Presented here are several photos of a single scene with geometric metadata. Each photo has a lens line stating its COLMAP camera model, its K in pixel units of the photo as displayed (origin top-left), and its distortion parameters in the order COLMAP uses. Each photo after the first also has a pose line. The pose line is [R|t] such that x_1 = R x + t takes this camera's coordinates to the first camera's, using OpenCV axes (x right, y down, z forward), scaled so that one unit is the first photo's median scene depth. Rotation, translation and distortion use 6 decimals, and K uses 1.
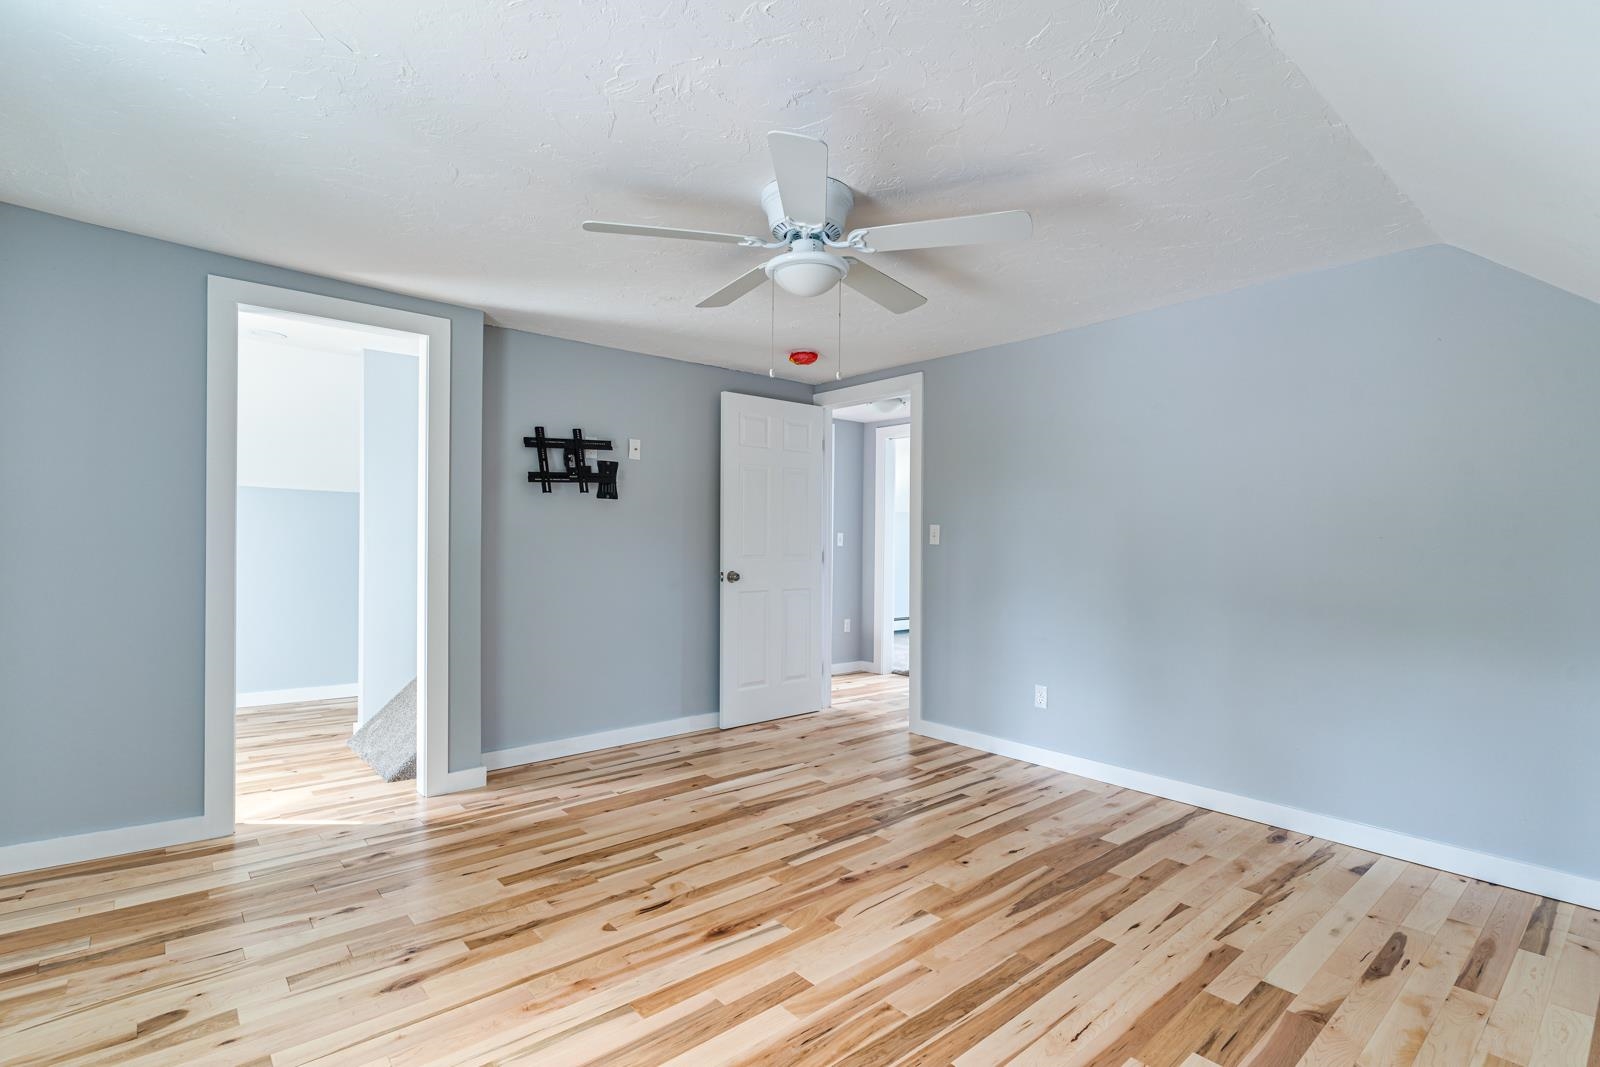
lens RADIAL K [[759.8, 0, 799.6], [0, 759.8, 538.1], [0, 0, 1]] dist [0.002067, 0.000248]
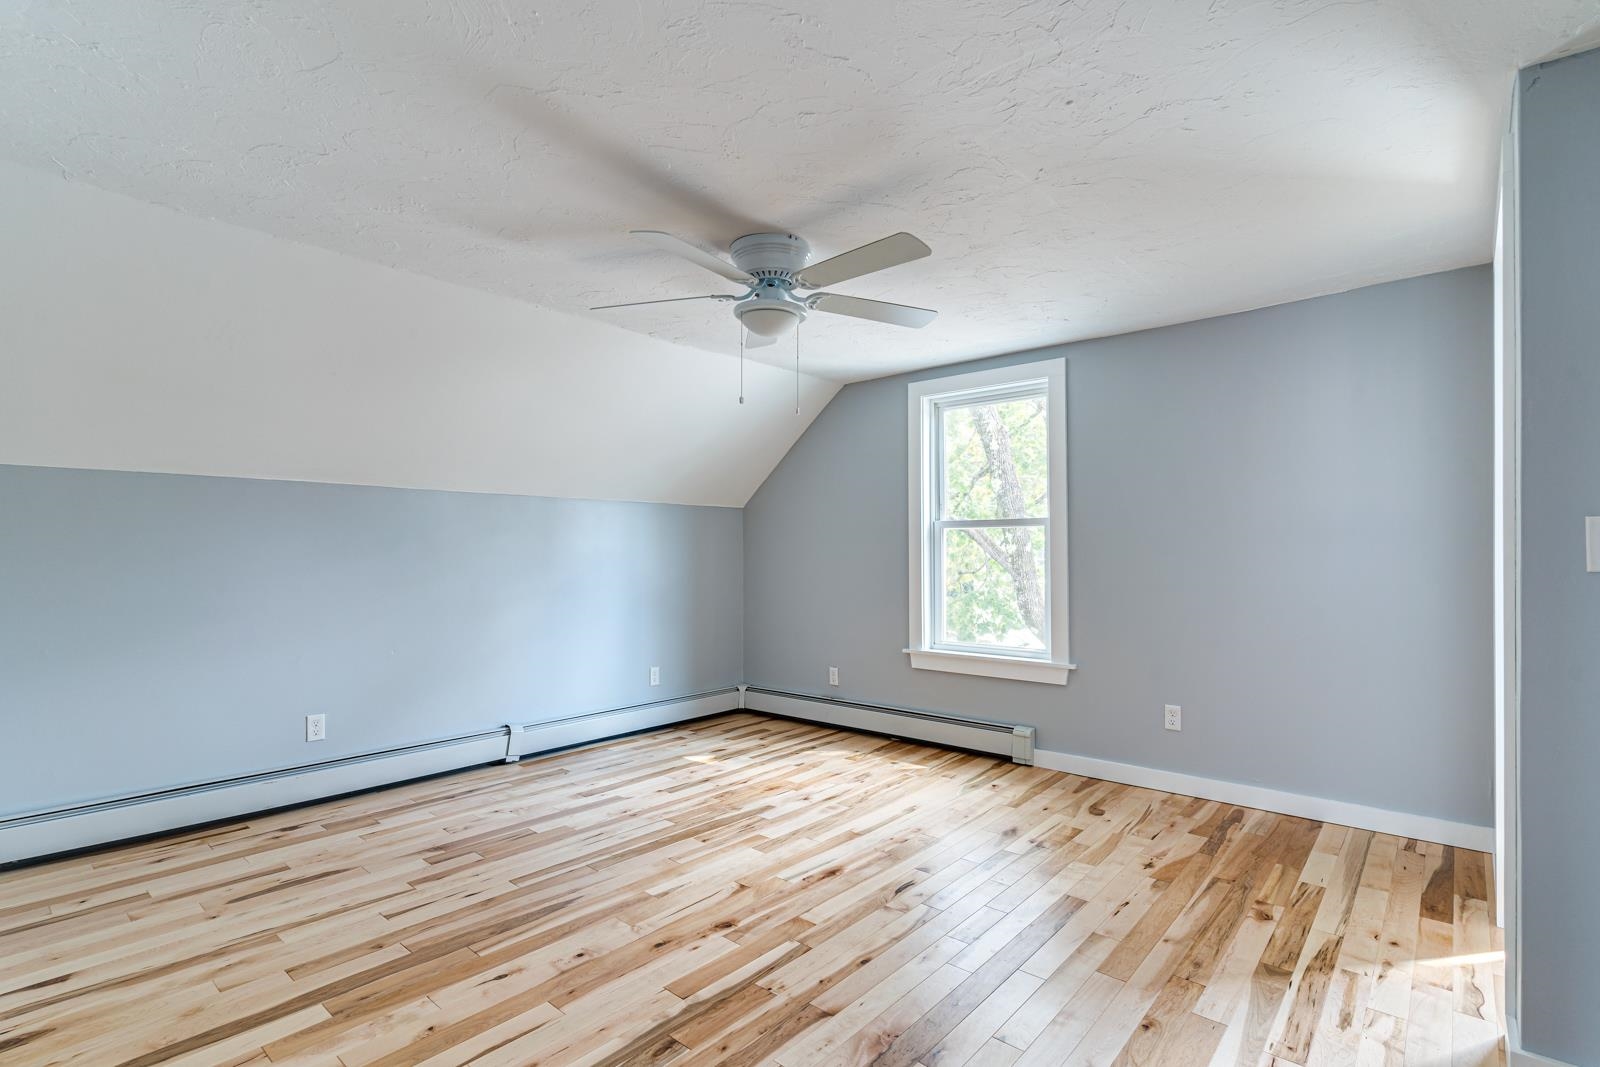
lens RADIAL K [[759.8, 0, 799.6], [0, 759.8, 538.1], [0, 0, 1]] dist [0.002067, 0.000248]
pose [[-0.988374, -0.011460, -0.151609, 0.133541], [-0.008141, 0.999714, -0.022495, 0.006377], [0.151824, -0.020999, -0.988184, 2.102492]]
